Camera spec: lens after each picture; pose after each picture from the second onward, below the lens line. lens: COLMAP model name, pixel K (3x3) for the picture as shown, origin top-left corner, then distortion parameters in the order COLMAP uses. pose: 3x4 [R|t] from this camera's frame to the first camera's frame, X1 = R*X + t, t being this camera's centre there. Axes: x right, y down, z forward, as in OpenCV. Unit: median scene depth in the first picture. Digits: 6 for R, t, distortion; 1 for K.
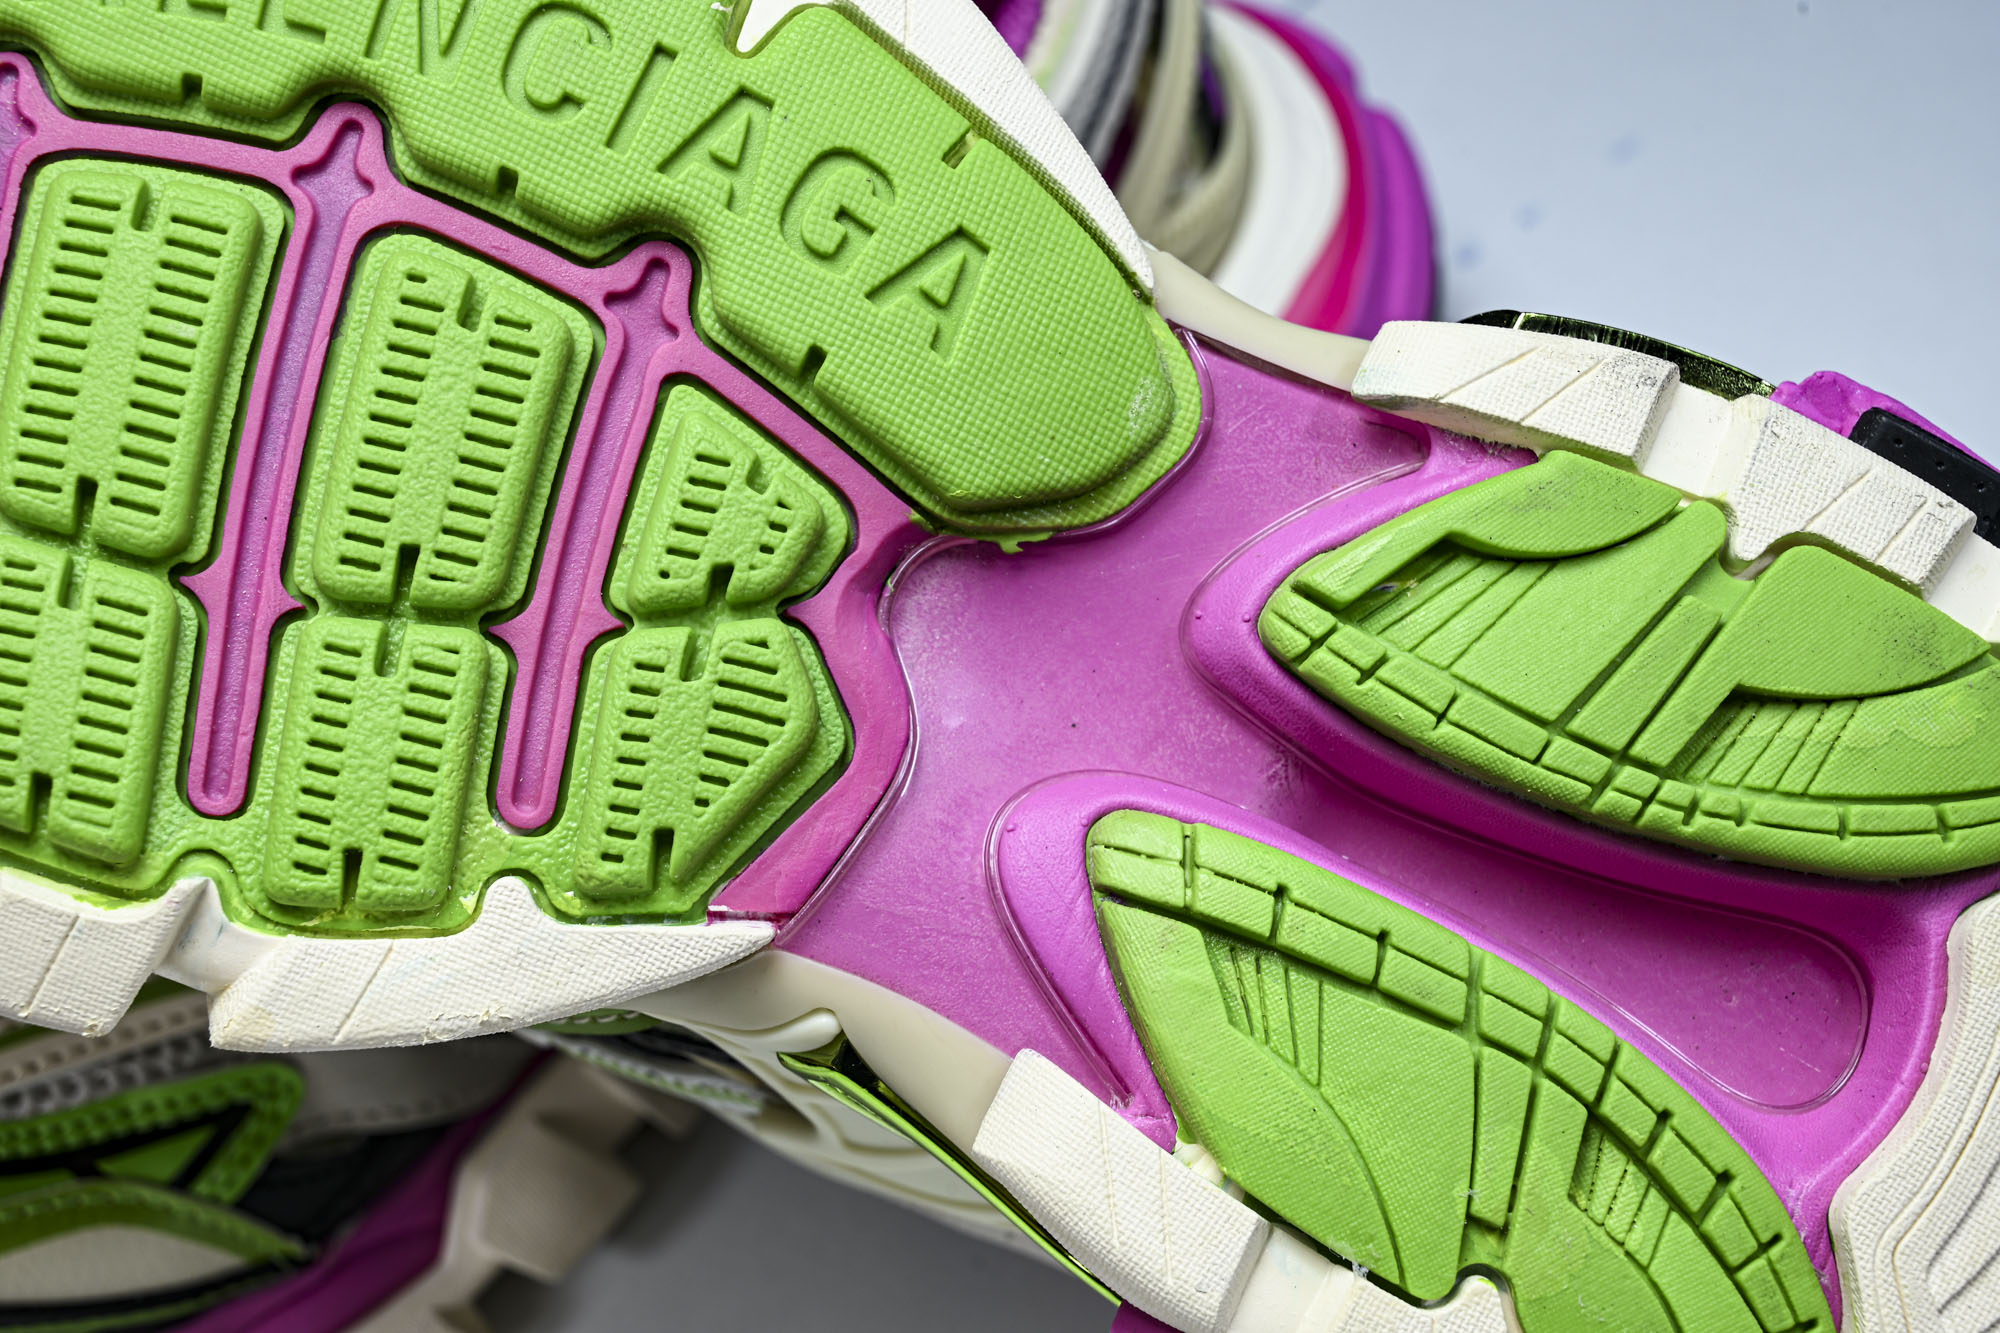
lens RADIAL K [[3596.9, 0, 1047.5], [0, 3596.9, 663.3], [0, 0, 1]] dist [-0.020865, 0.149349]
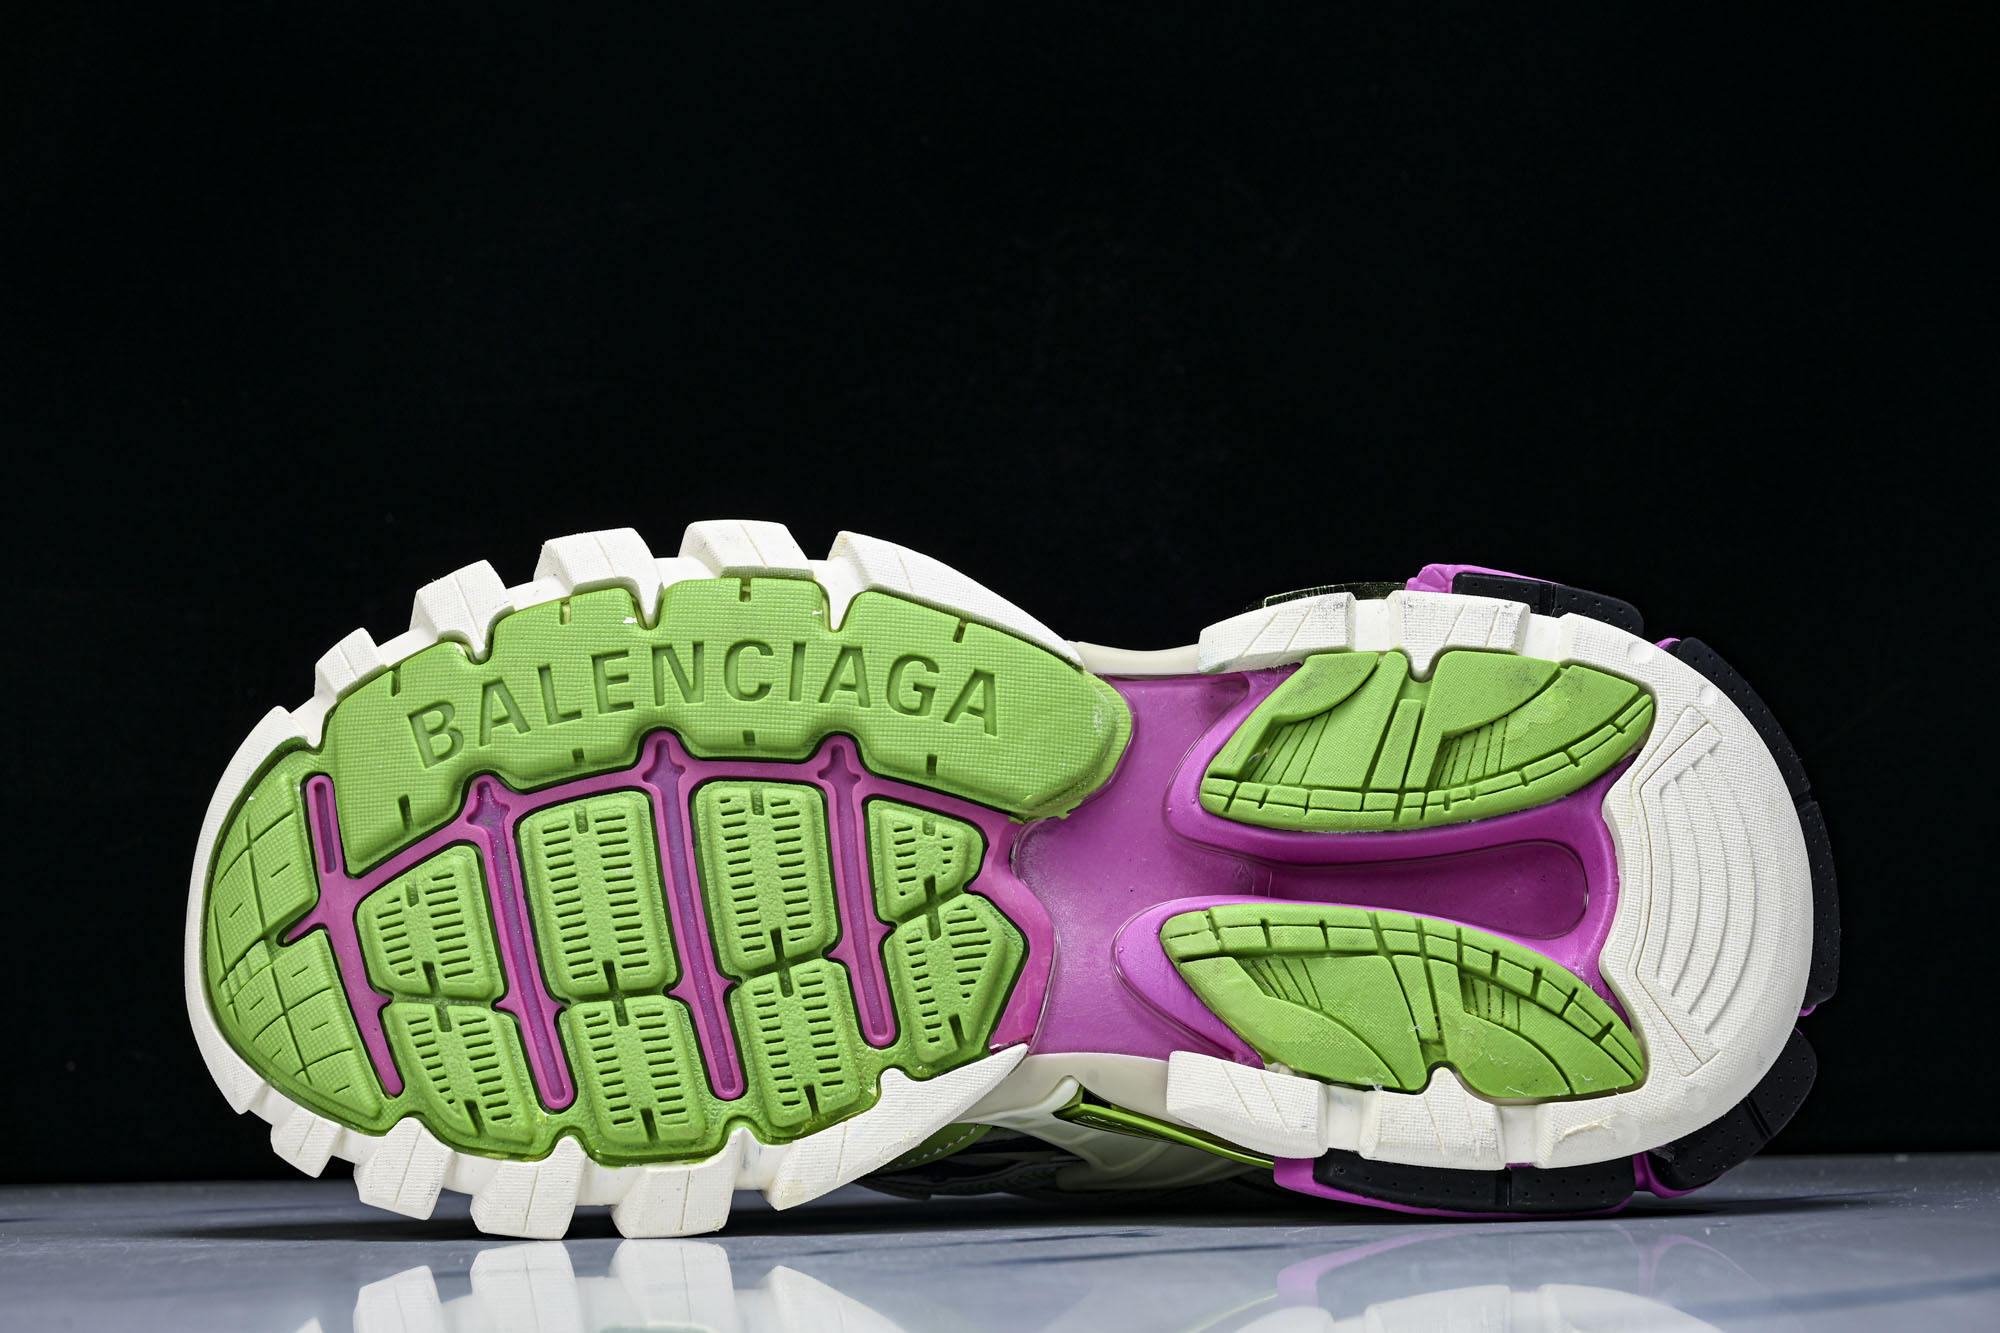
lens RADIAL K [[3381.1, 0, 1000.0], [0, 3381.1, 666.5], [0, 0, 1]] dist [0.102872, -0.086555]
pose [[0.924260, -0.381536, 0.013197, -0.036317], [0.379838, 0.915576, -0.132076, 0.122126], [0.038309, 0.127085, 0.991152, -0.799624]]
